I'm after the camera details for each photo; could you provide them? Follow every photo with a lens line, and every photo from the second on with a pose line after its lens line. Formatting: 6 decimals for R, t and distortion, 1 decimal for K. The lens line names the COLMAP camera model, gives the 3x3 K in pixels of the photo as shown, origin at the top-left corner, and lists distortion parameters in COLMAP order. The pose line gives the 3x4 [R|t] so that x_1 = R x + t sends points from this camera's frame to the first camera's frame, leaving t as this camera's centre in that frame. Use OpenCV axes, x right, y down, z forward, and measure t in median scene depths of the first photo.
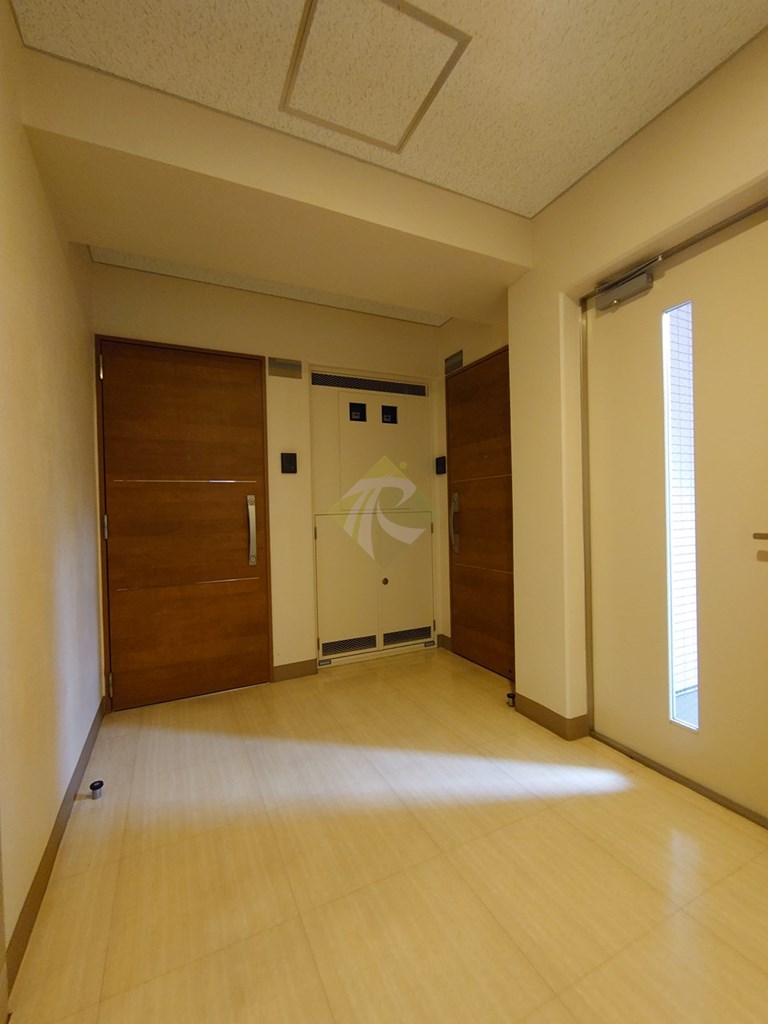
lens RADIAL K [[438.9, 0, 383.5], [0, 438.9, 512.5], [0, 0, 1]] dist [-0.000203, -0.000669]
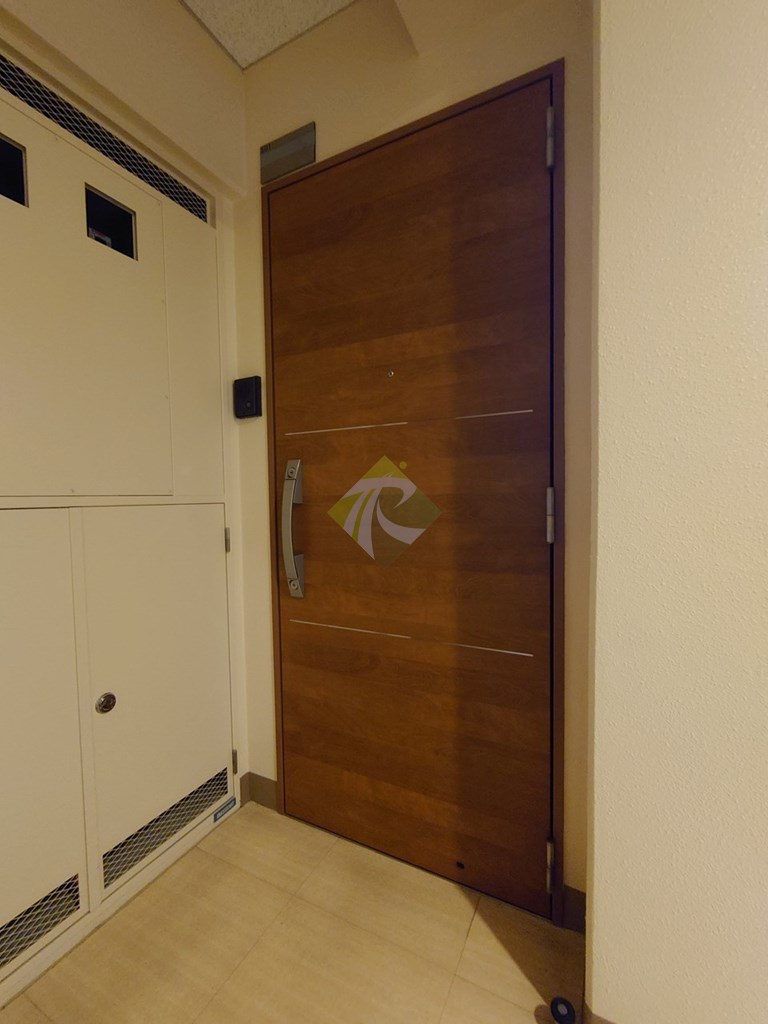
lens RADIAL K [[438.9, 0, 386.4], [0, 438.9, 516.5], [0, 0, 1]] dist [-0.000203, -0.000669]
pose [[0.794346, -0.016574, 0.607240, -0.027762], [-0.003537, 0.999485, 0.031906, -0.002957], [-0.607456, -0.027493, 0.793877, 0.582565]]
